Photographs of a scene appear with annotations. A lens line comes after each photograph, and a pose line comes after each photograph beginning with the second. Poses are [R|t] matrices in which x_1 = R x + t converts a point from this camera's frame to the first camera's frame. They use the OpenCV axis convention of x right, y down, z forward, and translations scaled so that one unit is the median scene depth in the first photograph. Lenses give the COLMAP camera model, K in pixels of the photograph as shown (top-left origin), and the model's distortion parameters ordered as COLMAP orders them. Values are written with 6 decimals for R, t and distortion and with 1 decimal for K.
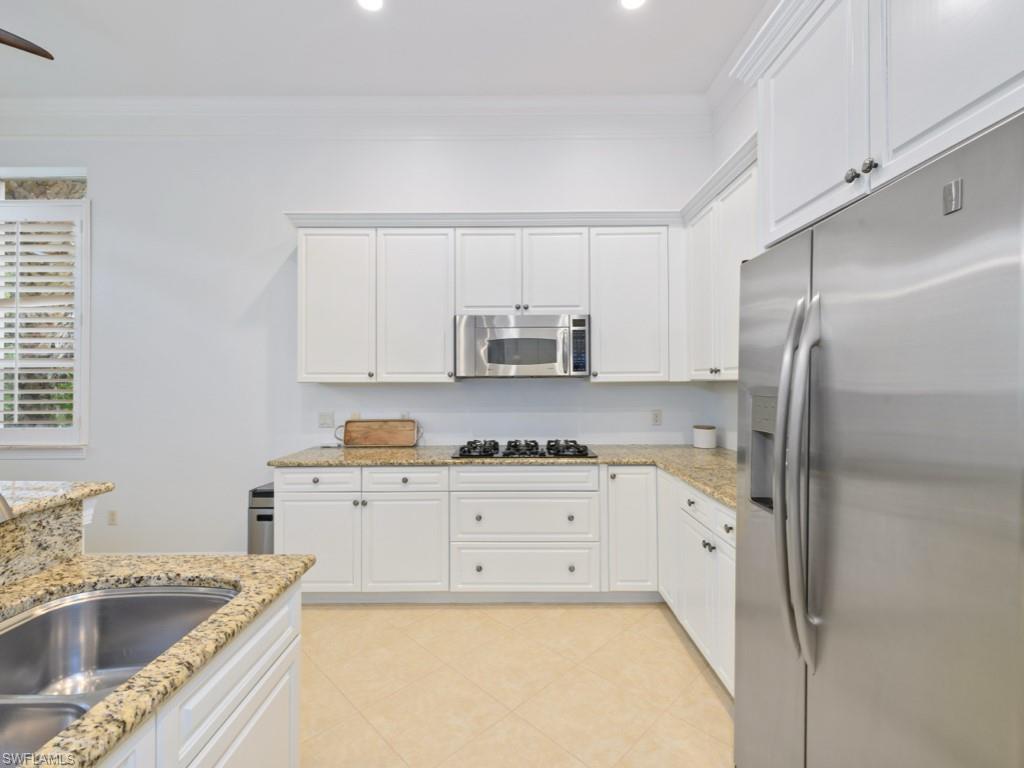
lens RADIAL K [[455.5, 0, 514.5], [0, 455.5, 378.4], [0, 0, 1]] dist [0.015556, -0.001105]
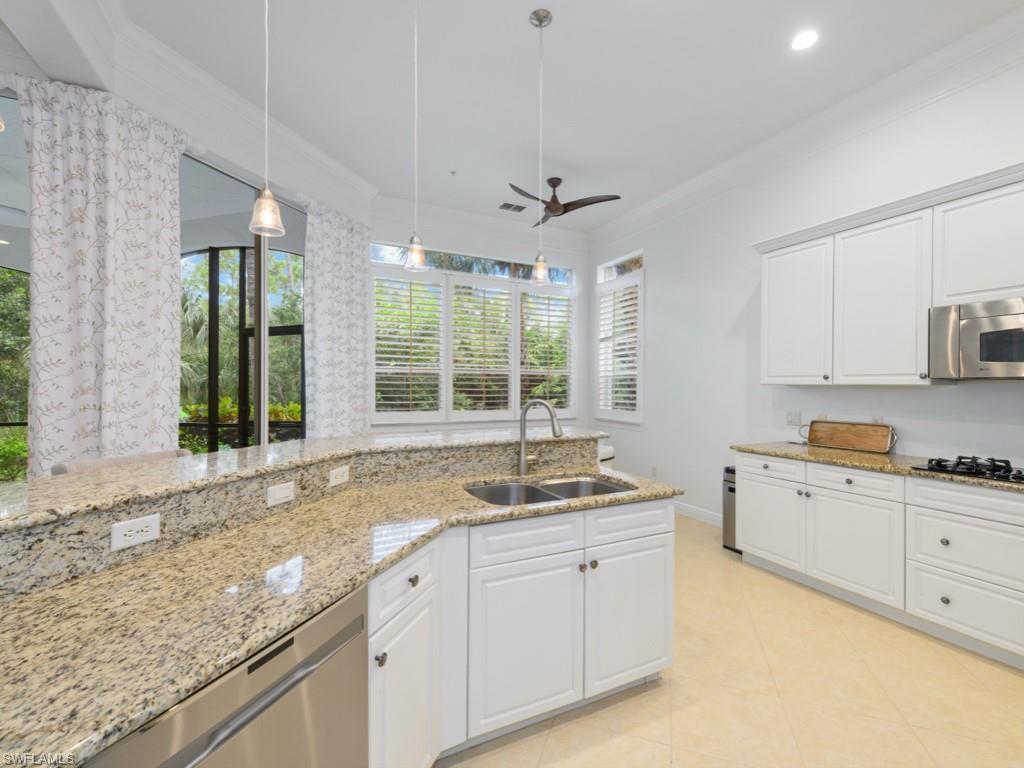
lens RADIAL K [[455.5, 0, 510.3], [0, 455.5, 387.7], [0, 0, 1]] dist [0.015556, -0.001105]
pose [[0.438699, 0.010603, -0.898571, 0.330821], [0.002722, 0.999910, 0.013127, -0.000065], [0.898630, -0.008205, 0.438631, -0.117172]]
